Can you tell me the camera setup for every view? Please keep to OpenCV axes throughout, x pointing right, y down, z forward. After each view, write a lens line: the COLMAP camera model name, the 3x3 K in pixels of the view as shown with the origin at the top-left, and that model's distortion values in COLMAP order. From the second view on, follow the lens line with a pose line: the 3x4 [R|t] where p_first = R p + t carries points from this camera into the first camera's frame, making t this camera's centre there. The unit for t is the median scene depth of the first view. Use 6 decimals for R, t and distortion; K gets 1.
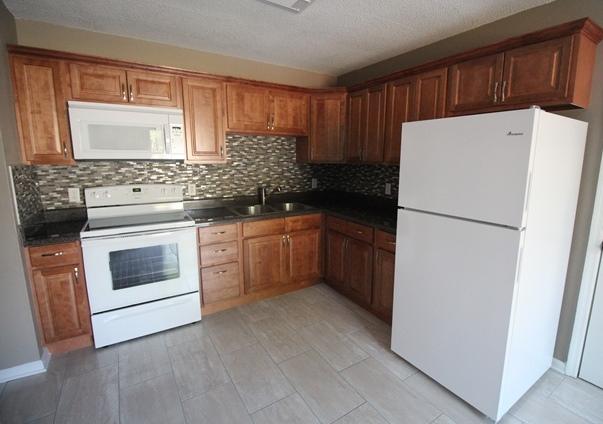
lens RADIAL K [[298.1, 0, 321.8], [0, 298.1, 207.1], [0, 0, 1]] dist [-0.010049, -0.003730]
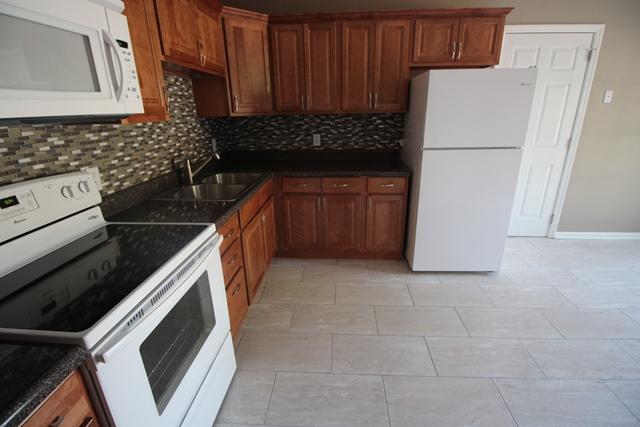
lens RADIAL K [[297.3, 0, 323.6], [0, 297.3, 211.9], [0, 0, 1]] dist [-0.007610, -0.005571]
pose [[0.604194, -0.279969, 0.746034, -0.701592], [0.155042, 0.959655, 0.234572, -0.074948], [-0.781608, -0.026060, 0.623225, 0.465088]]
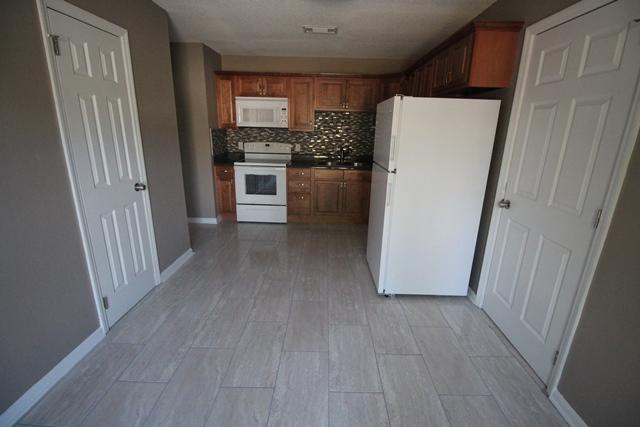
lens RADIAL K [[297.3, 0, 325.4], [0, 297.3, 212.6], [0, 0, 1]] dist [-0.007610, -0.005571]
pose [[0.821920, 0.166274, -0.544794, 0.732453], [-0.113698, 0.985089, 0.129121, 0.074587], [0.558140, -0.044185, 0.828570, -0.311522]]
